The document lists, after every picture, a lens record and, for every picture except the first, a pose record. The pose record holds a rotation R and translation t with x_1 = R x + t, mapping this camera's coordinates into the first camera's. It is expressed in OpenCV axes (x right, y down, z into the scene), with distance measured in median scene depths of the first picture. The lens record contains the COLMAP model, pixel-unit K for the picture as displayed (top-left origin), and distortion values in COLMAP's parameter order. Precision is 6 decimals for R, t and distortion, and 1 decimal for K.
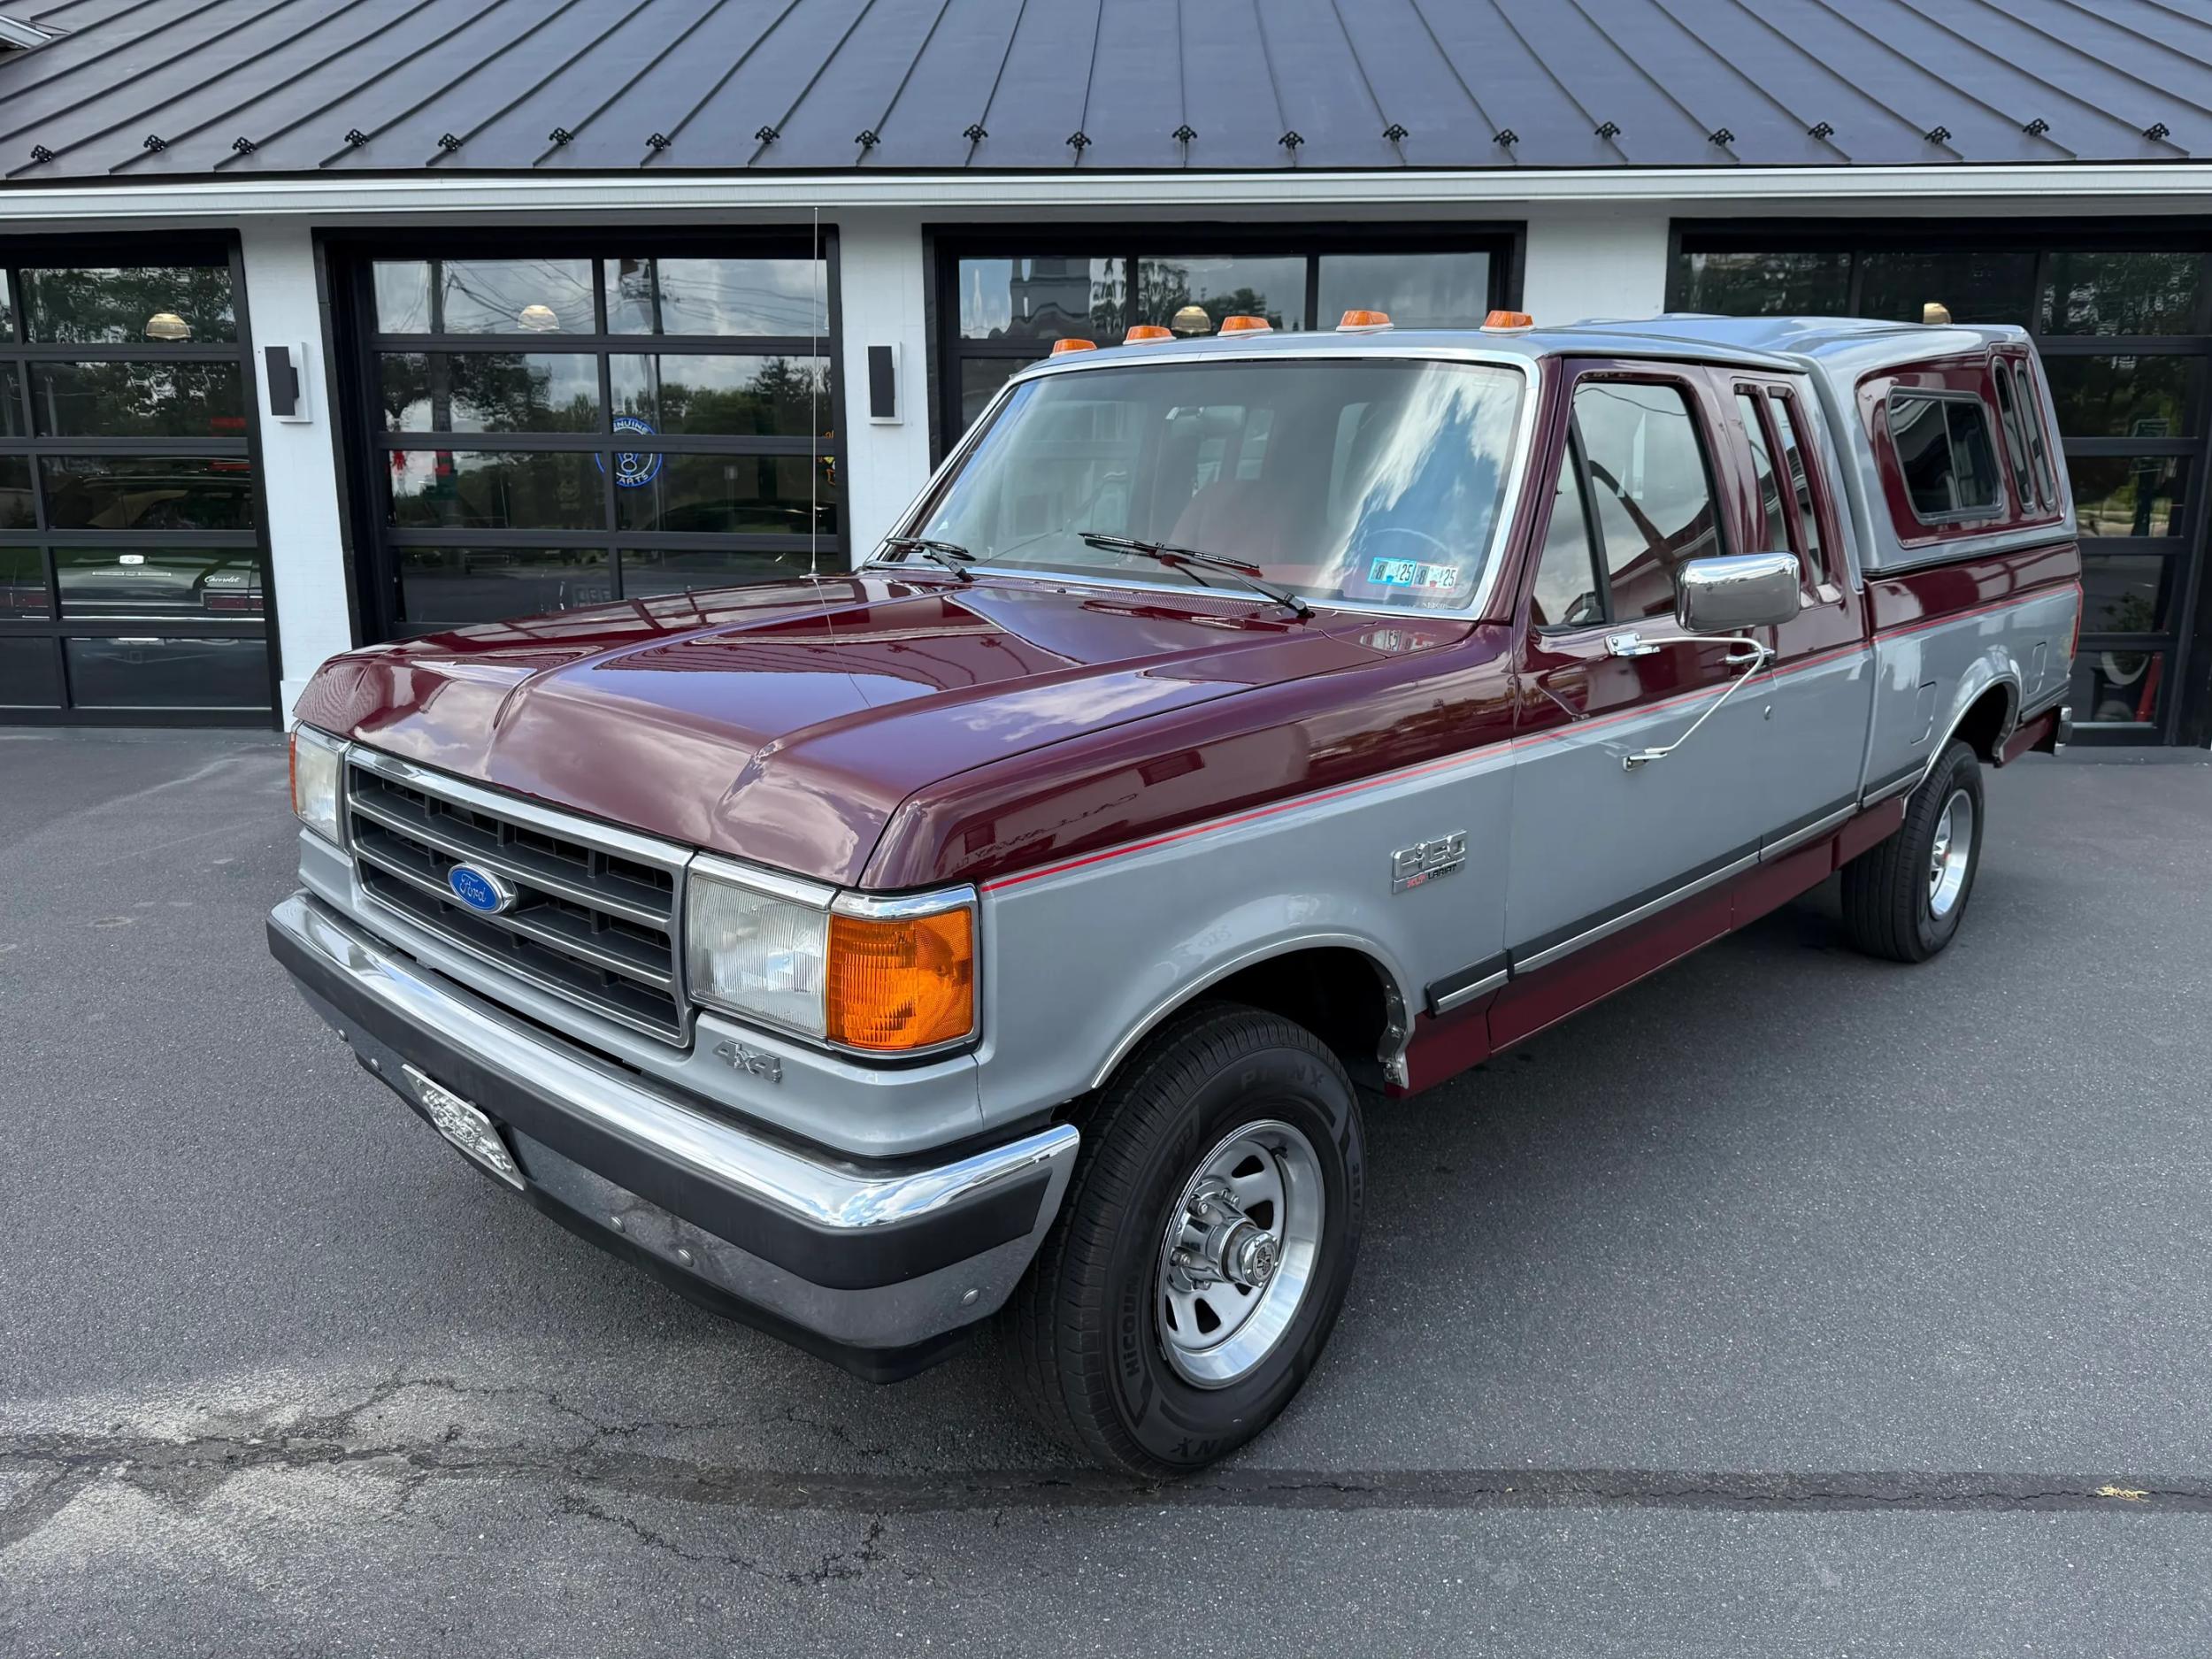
lens RADIAL K [[1572.3, 0, 1096.9], [0, 1572.3, 828.9], [0, 0, 1]] dist [-0.004122, -0.003390]
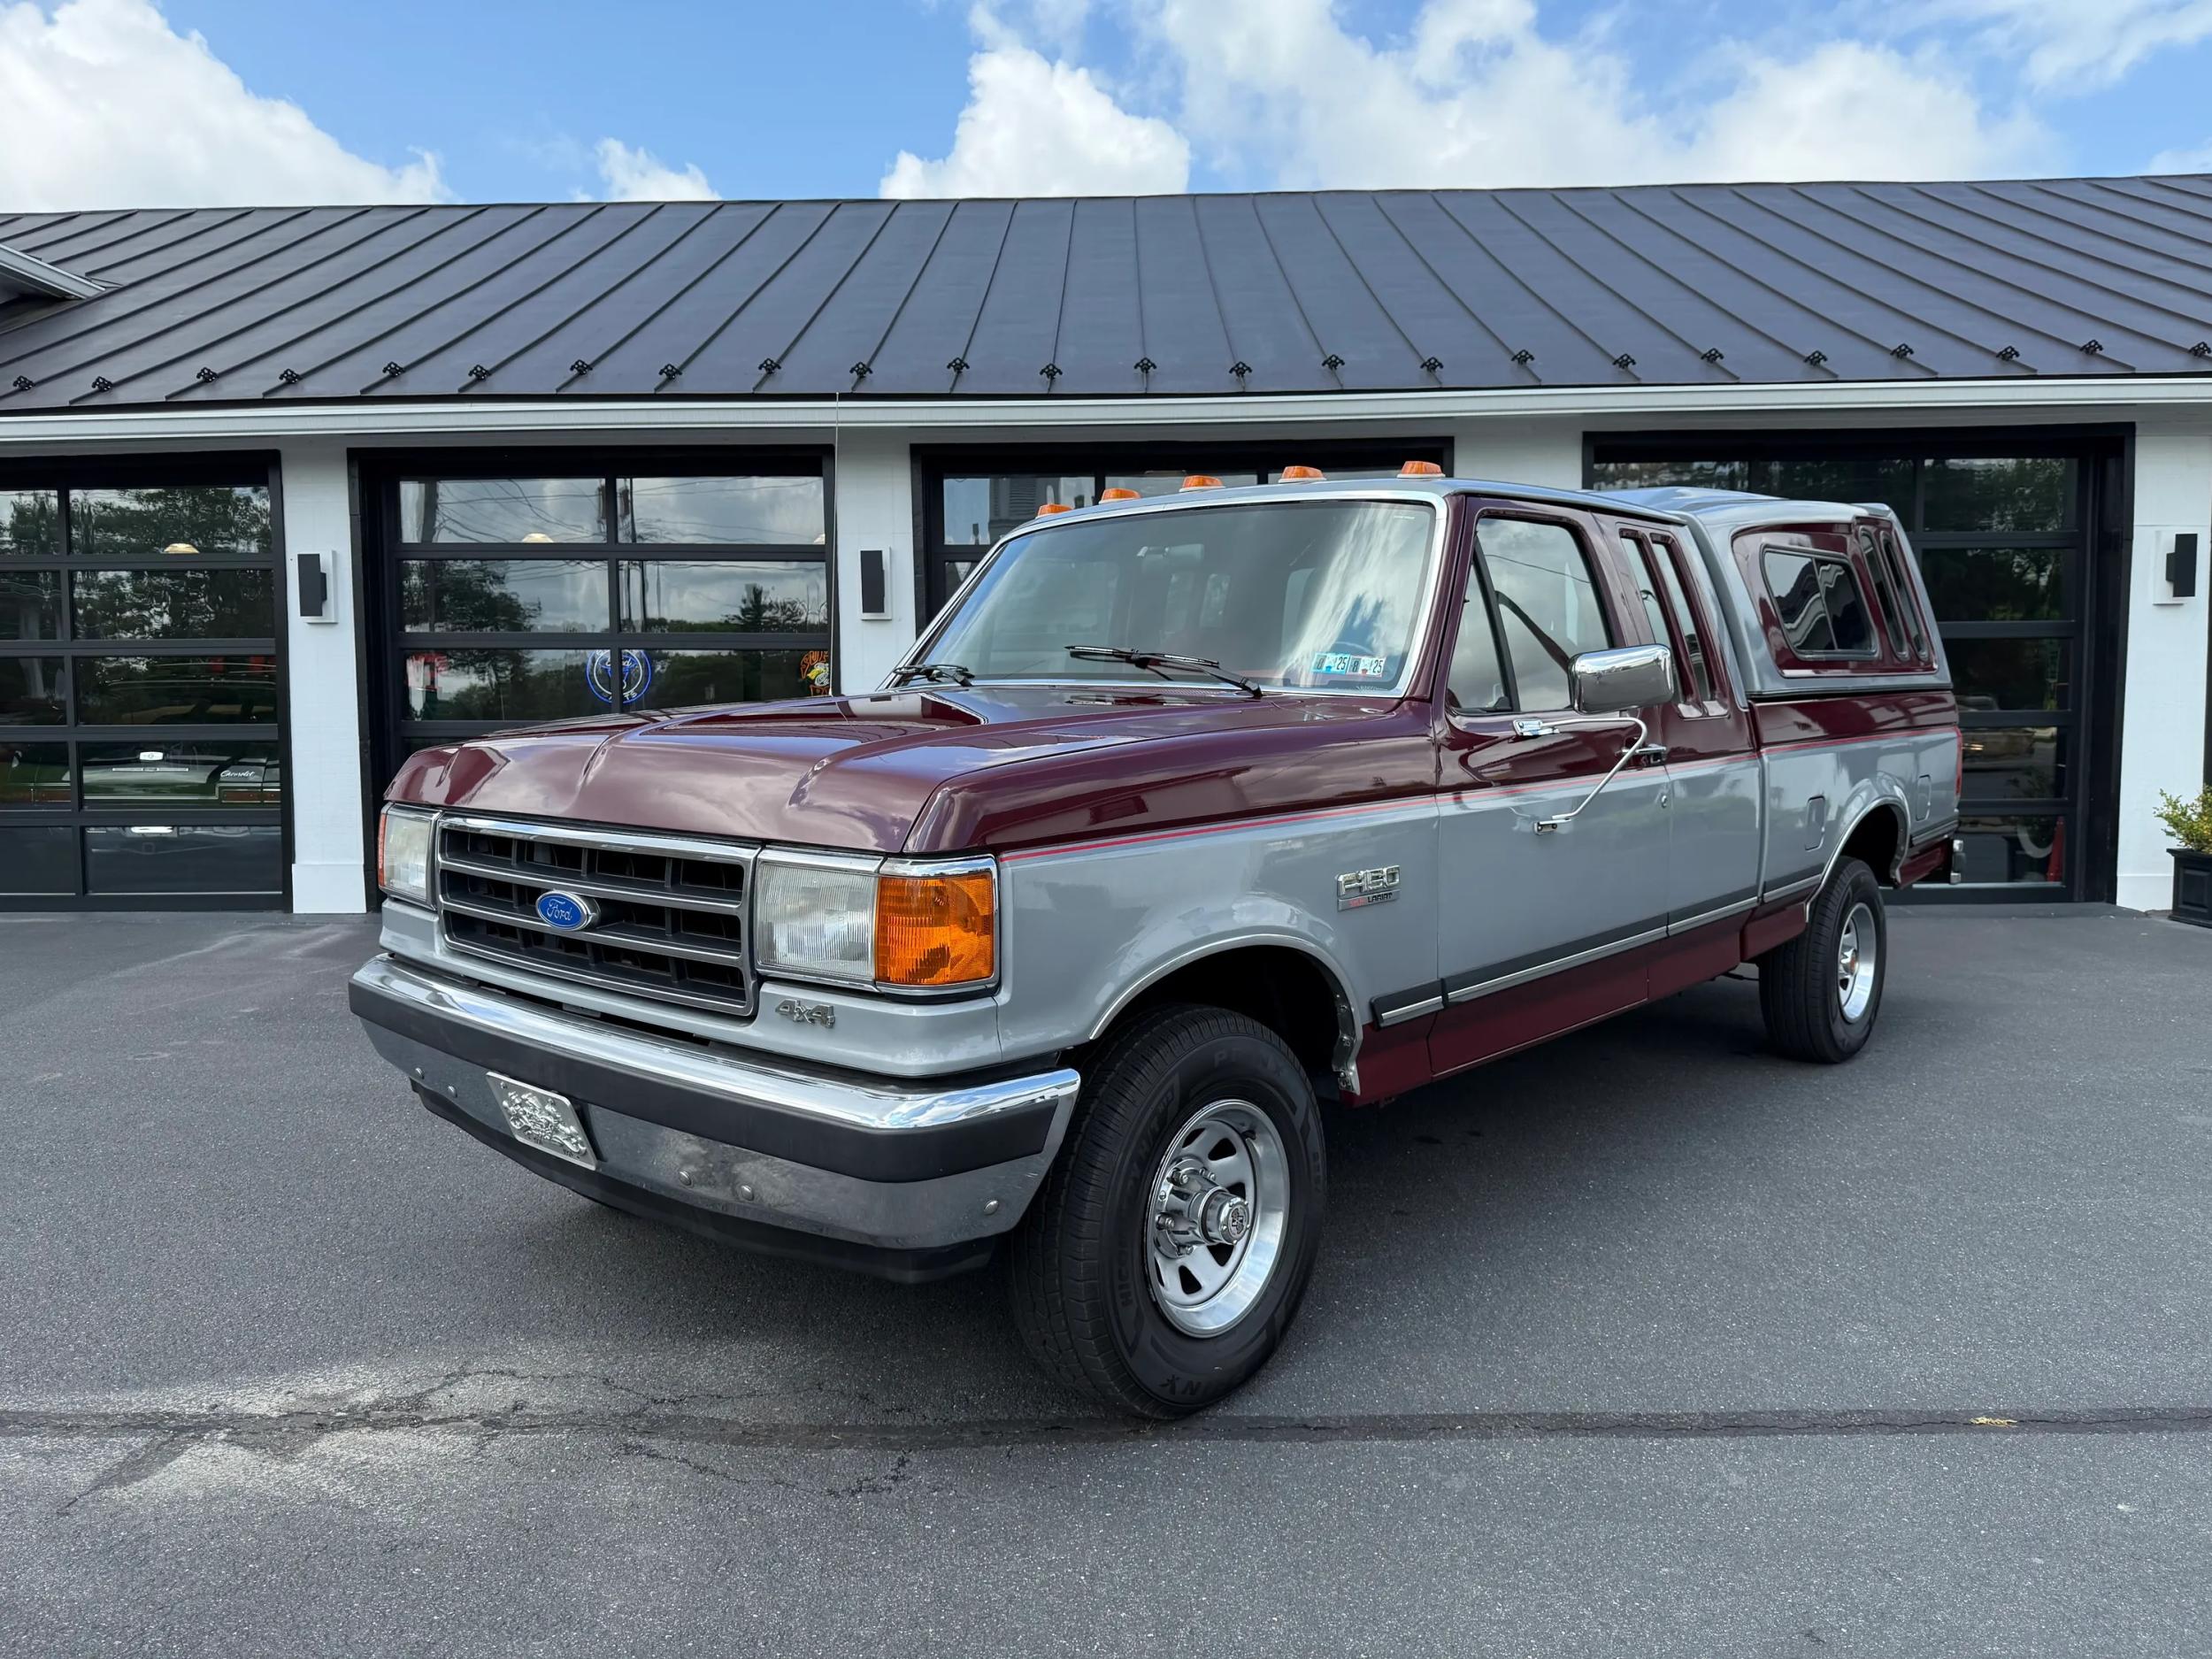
lens RADIAL K [[1567.4, 0, 1098.8], [0, 1567.4, 836.8], [0, 0, 1]] dist [0.009604, -0.018560]
pose [[0.999702, -0.011677, 0.021416, -0.015421], [0.014565, 0.990037, -0.140053, 0.137436], [-0.019568, 0.140323, 0.989912, -0.160908]]
